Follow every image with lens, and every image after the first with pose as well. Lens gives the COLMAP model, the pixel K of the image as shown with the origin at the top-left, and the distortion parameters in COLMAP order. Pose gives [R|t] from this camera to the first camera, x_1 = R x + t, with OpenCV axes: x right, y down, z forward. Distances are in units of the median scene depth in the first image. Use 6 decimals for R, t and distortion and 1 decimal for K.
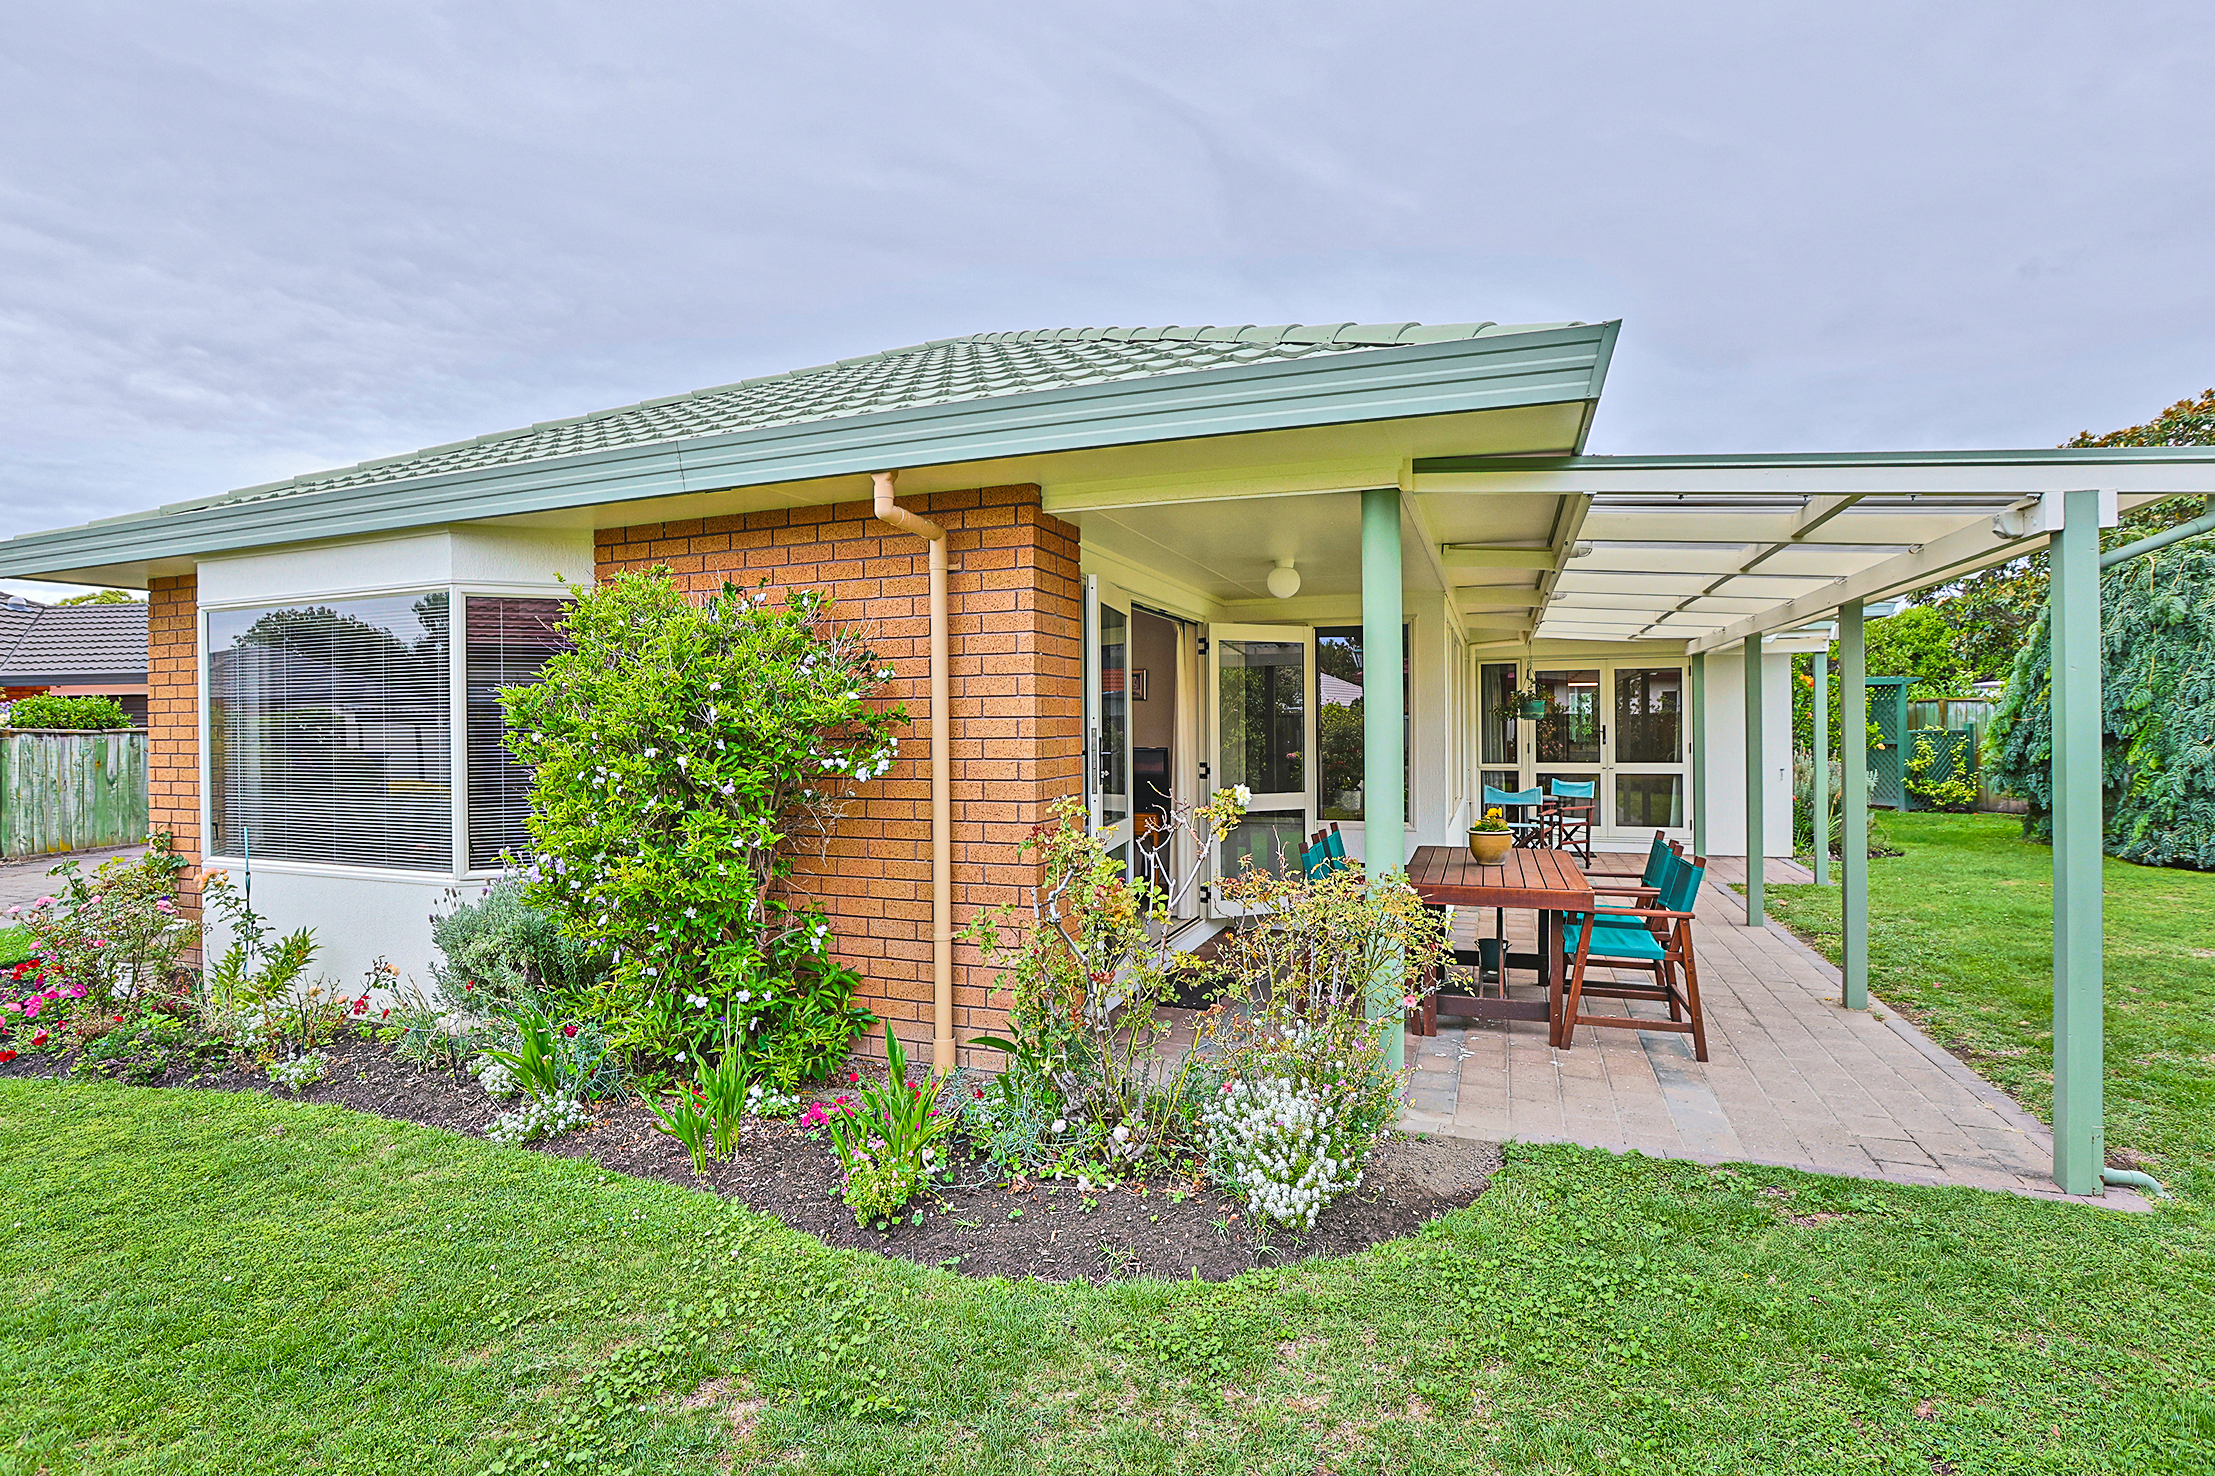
lens RADIAL K [[1064.9, 0, 1107.5], [0, 1064.9, 738.0], [0, 0, 1]] dist [-0.071552, 0.050066]
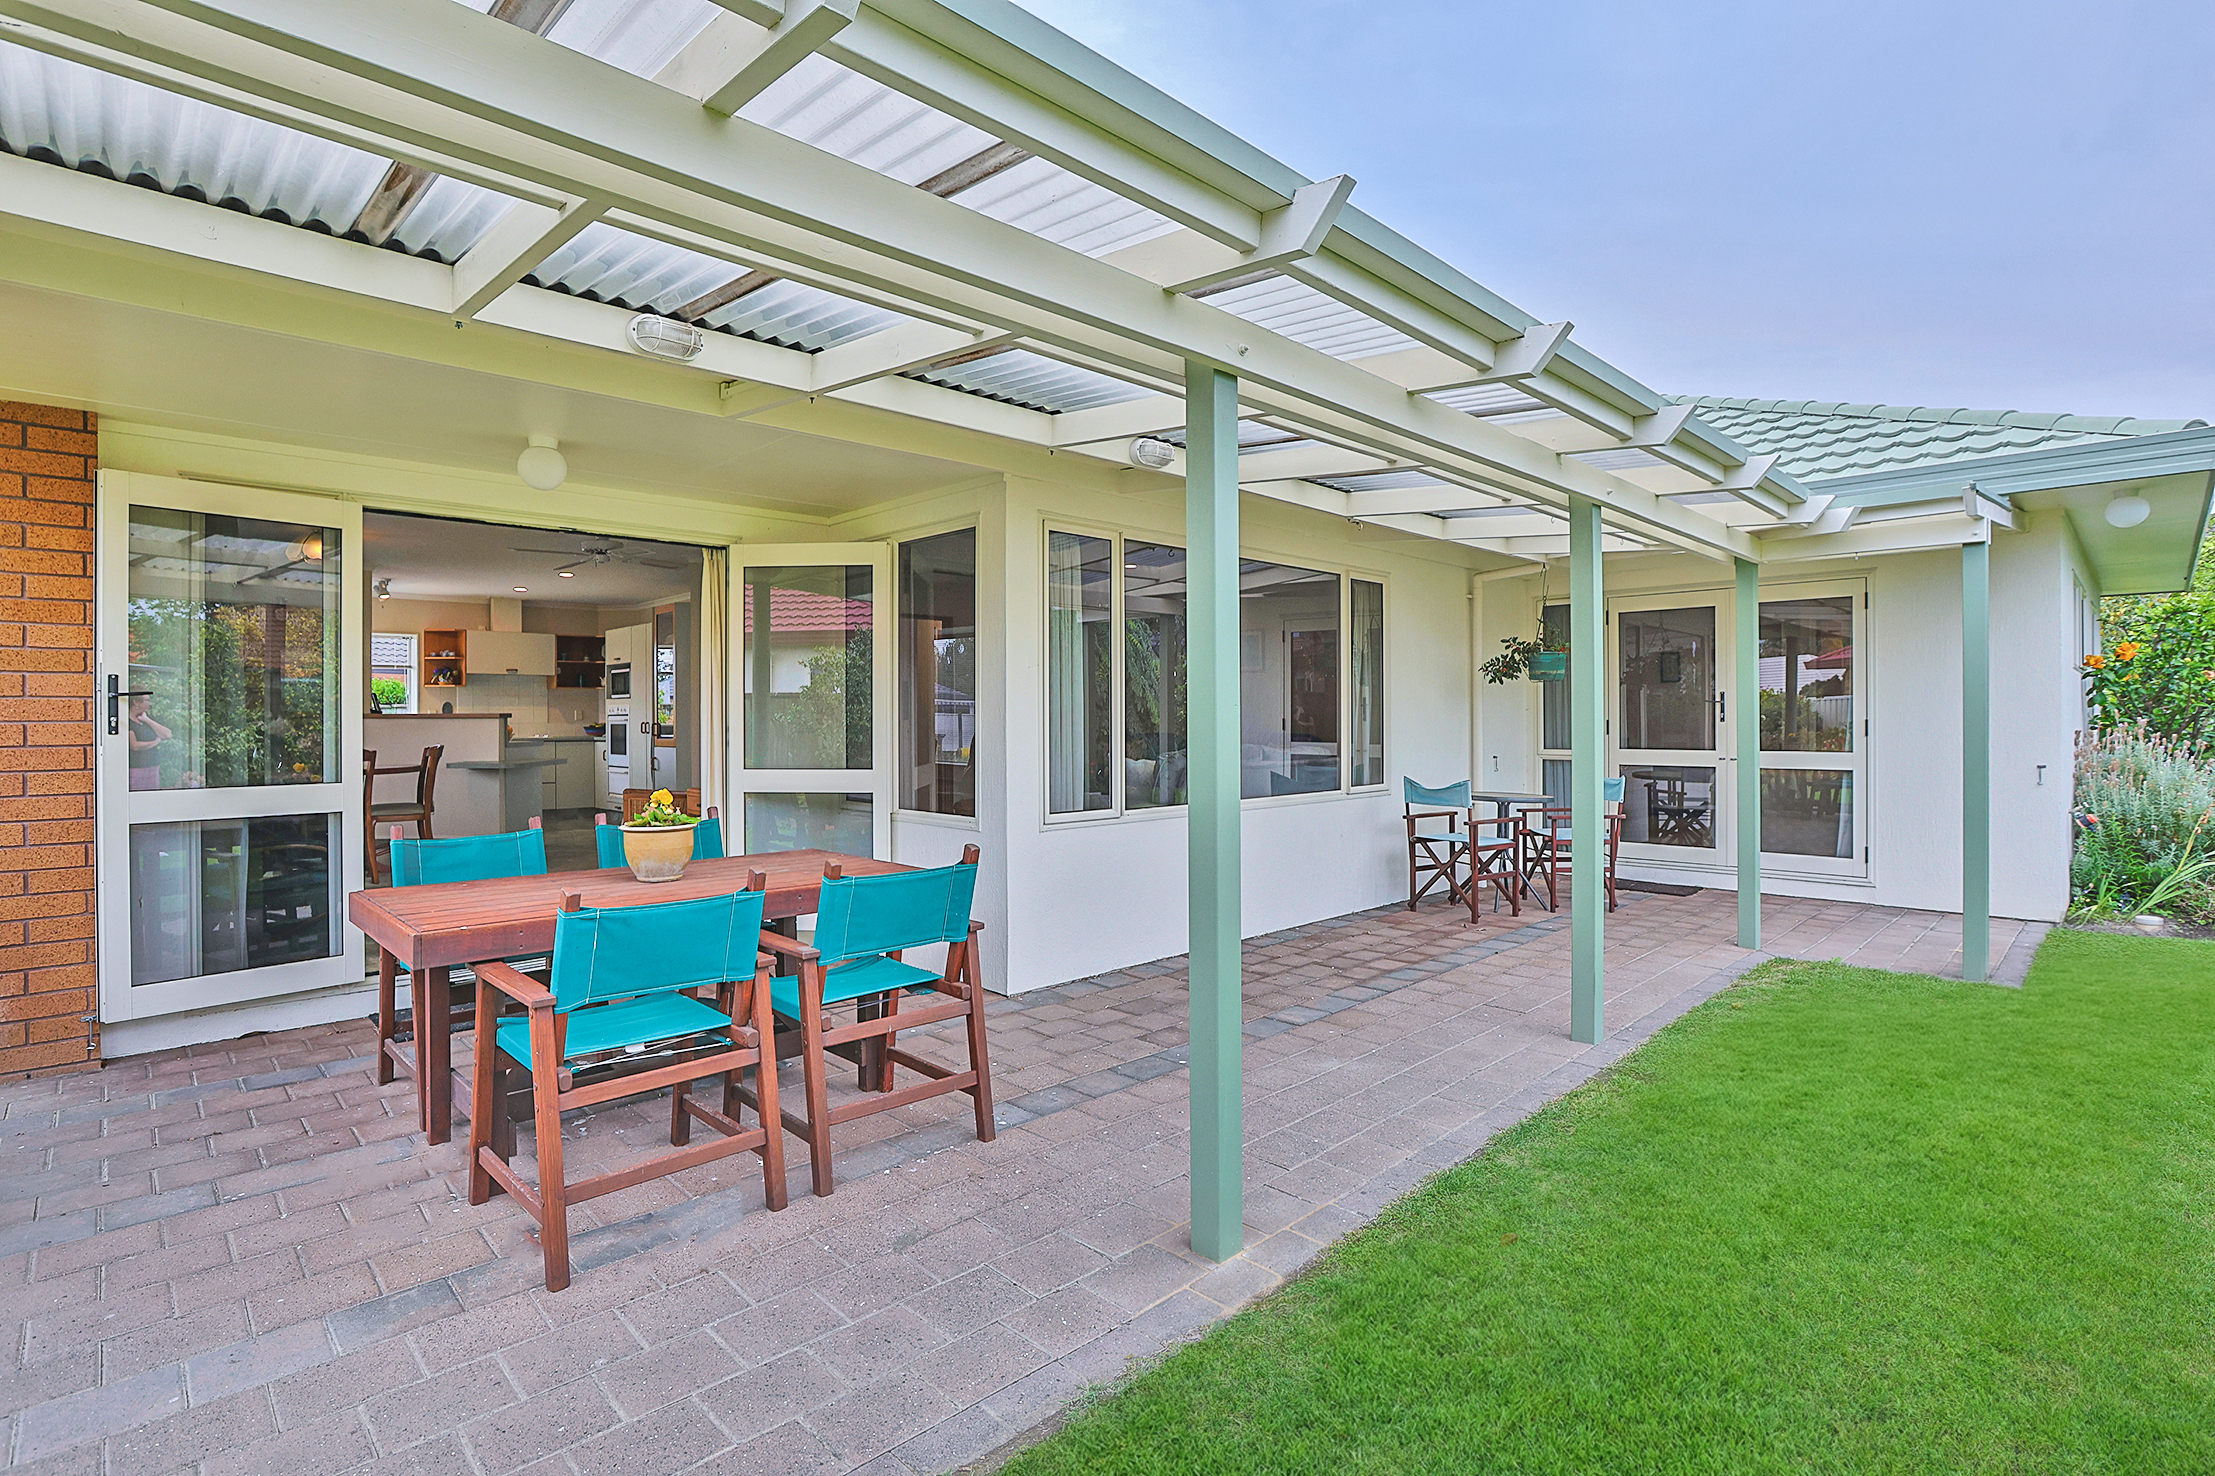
lens RADIAL K [[1064.9, 0, 1107.5], [0, 1064.9, 738.0], [0, 0, 1]] dist [-0.071552, 0.050066]
pose [[0.906133, 0.011791, -0.422829, 0.403549], [-0.009089, 0.999923, 0.008406, 0.013801], [0.422895, -0.003774, 0.906171, 0.257589]]
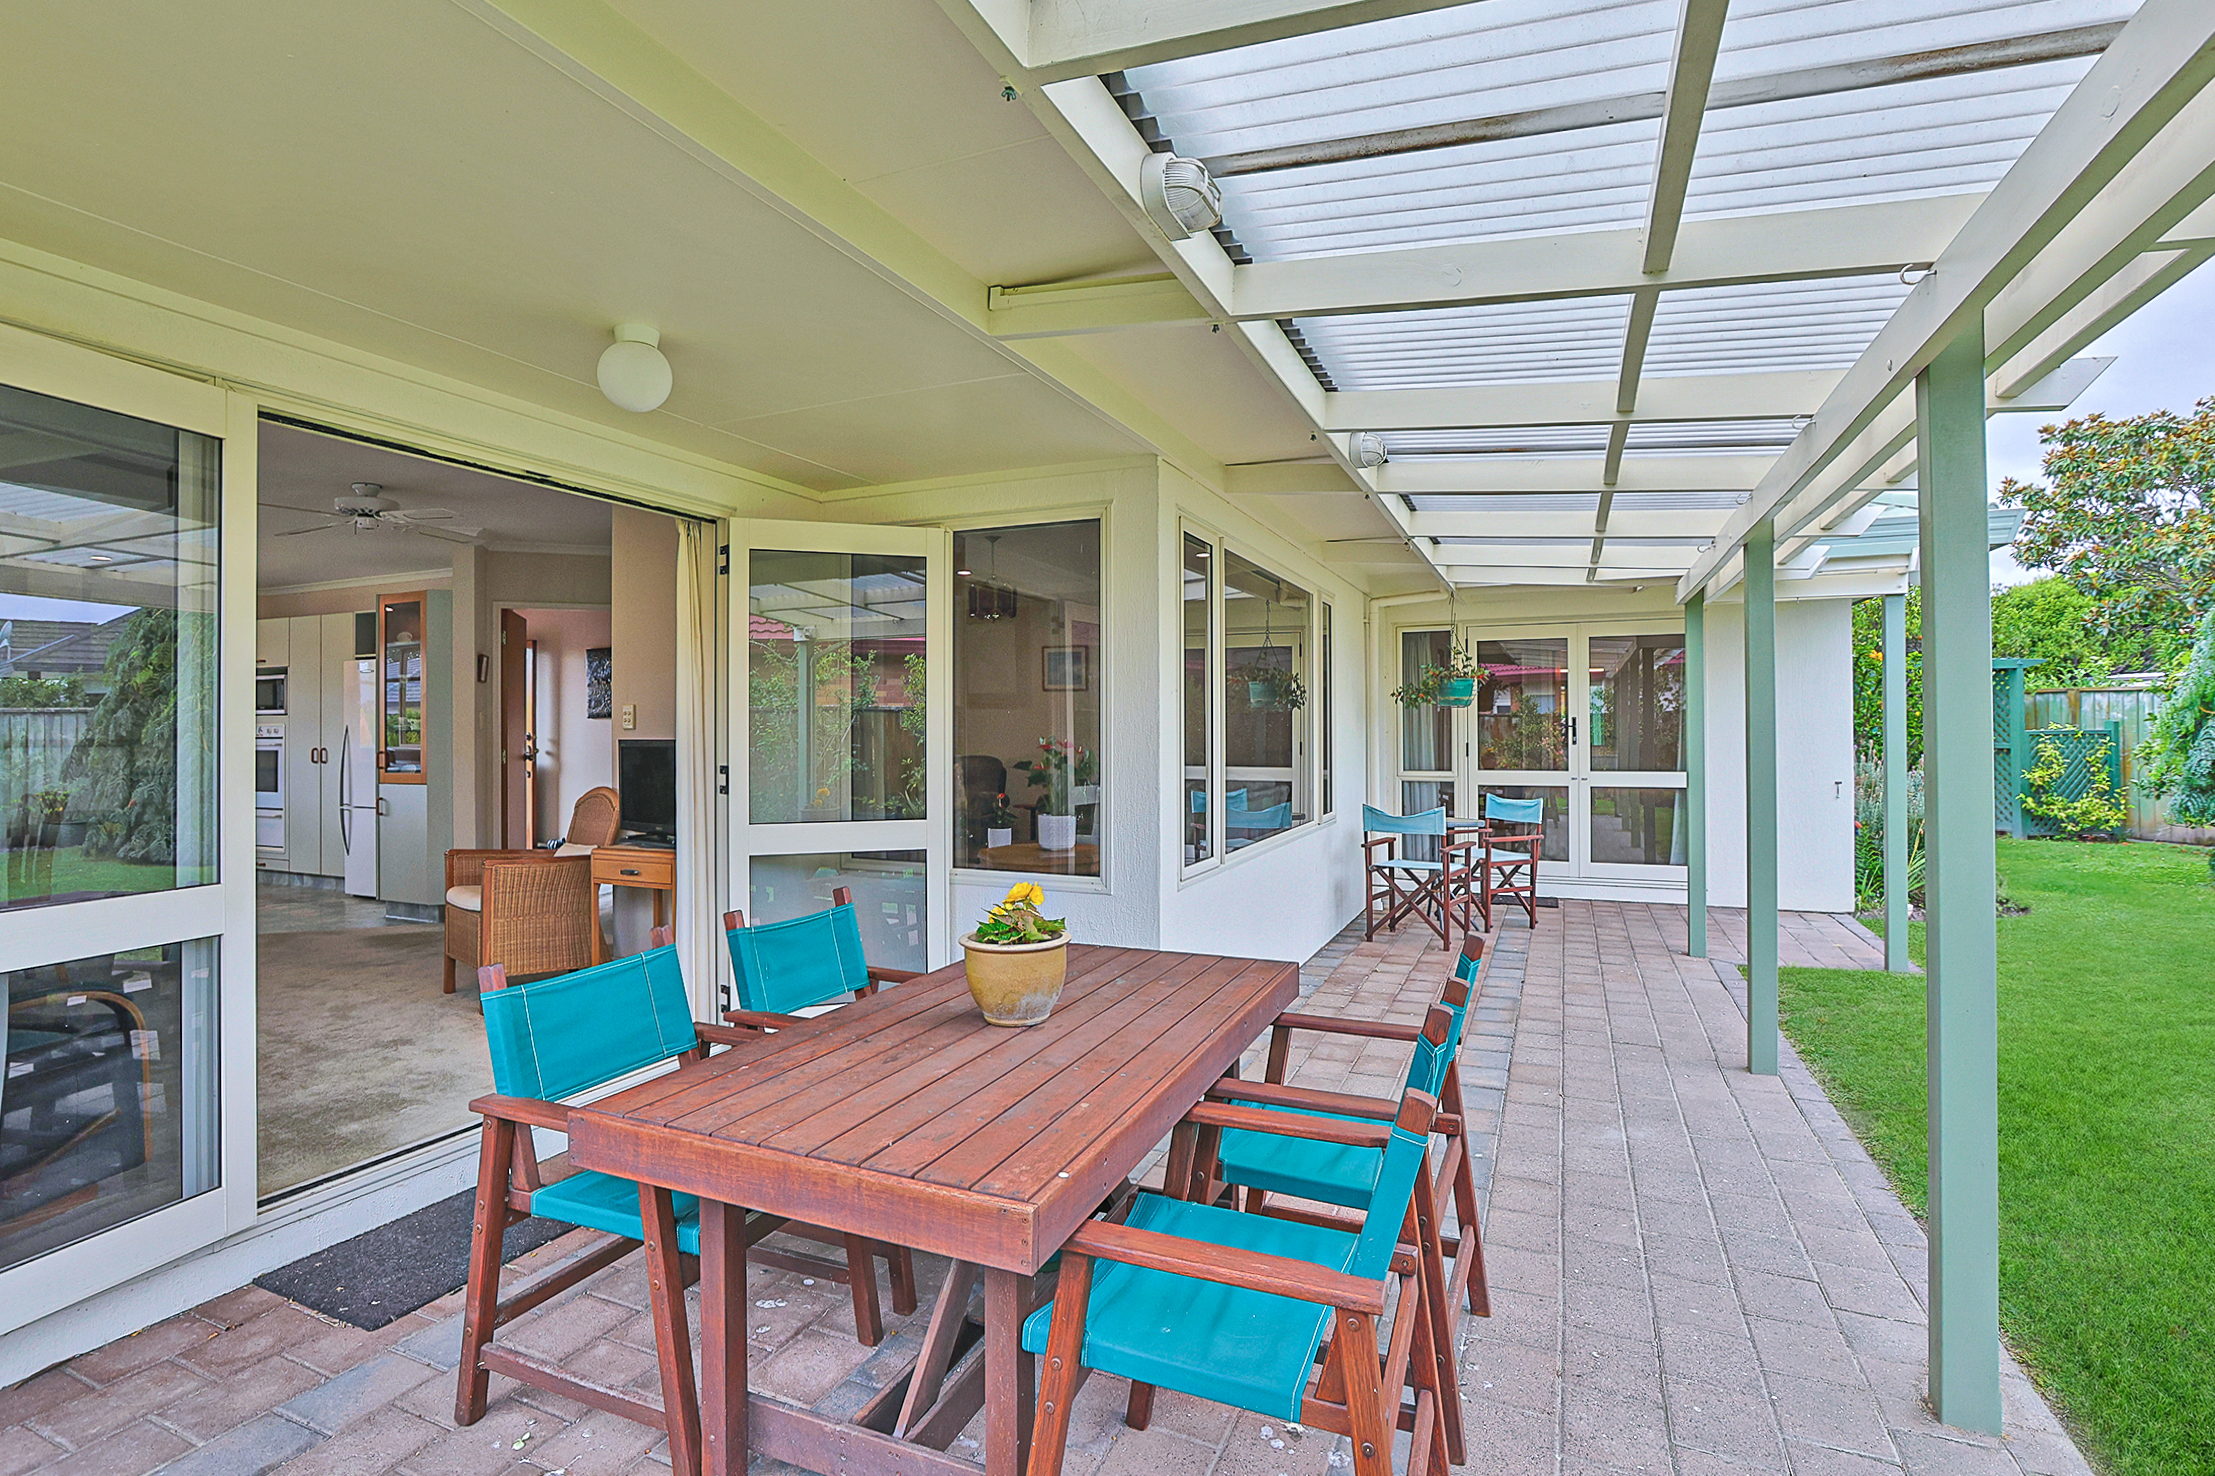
lens RADIAL K [[1064.9, 0, 1107.5], [0, 1064.9, 738.0], [0, 0, 1]] dist [-0.071552, 0.050066]
pose [[0.998336, 0.003953, -0.057537, 0.198737], [-0.004247, 0.999979, -0.004984, 0.006257], [0.057517, 0.005220, 0.998331, 0.277764]]
